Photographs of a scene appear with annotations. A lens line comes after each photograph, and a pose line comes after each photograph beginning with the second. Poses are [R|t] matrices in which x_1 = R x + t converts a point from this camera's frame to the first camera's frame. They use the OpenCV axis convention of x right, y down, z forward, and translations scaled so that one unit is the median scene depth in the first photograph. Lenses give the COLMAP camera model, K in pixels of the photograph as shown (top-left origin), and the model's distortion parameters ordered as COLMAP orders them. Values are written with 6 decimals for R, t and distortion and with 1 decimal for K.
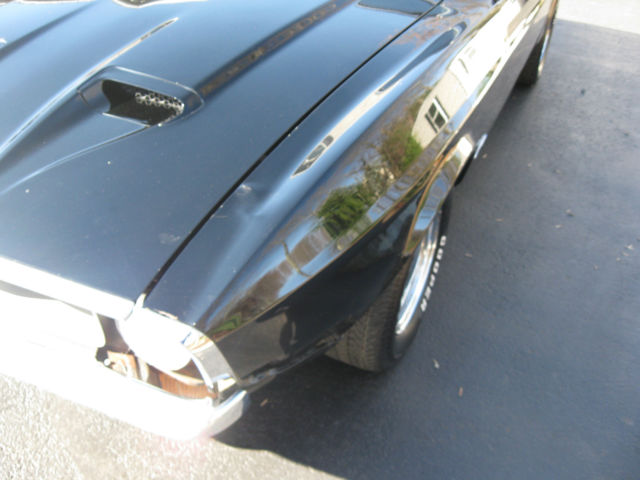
lens RADIAL K [[670.7, 0, 322.9], [0, 670.7, 239.7], [0, 0, 1]] dist [-0.095616, 0.000000]
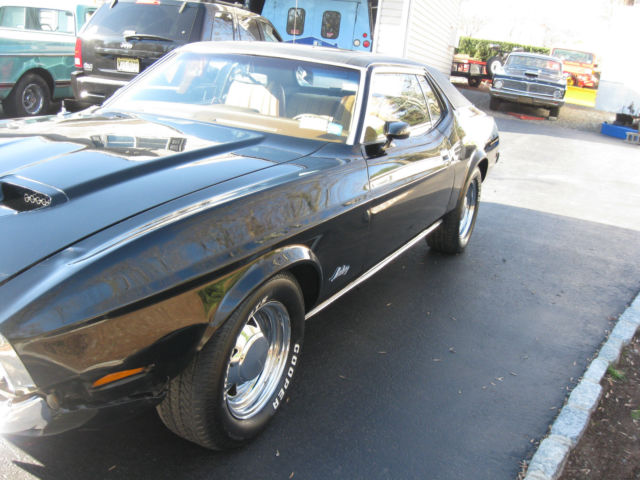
lens RADIAL K [[670.7, 0, 317.8], [0, 670.7, 237.0], [0, 0, 1]] dist [-0.095616, 0.000000]
pose [[0.998554, 0.038261, -0.037762, 0.251216], [-0.047664, 0.954991, -0.292782, 0.153809], [0.024860, 0.294158, 0.955433, -0.156762]]
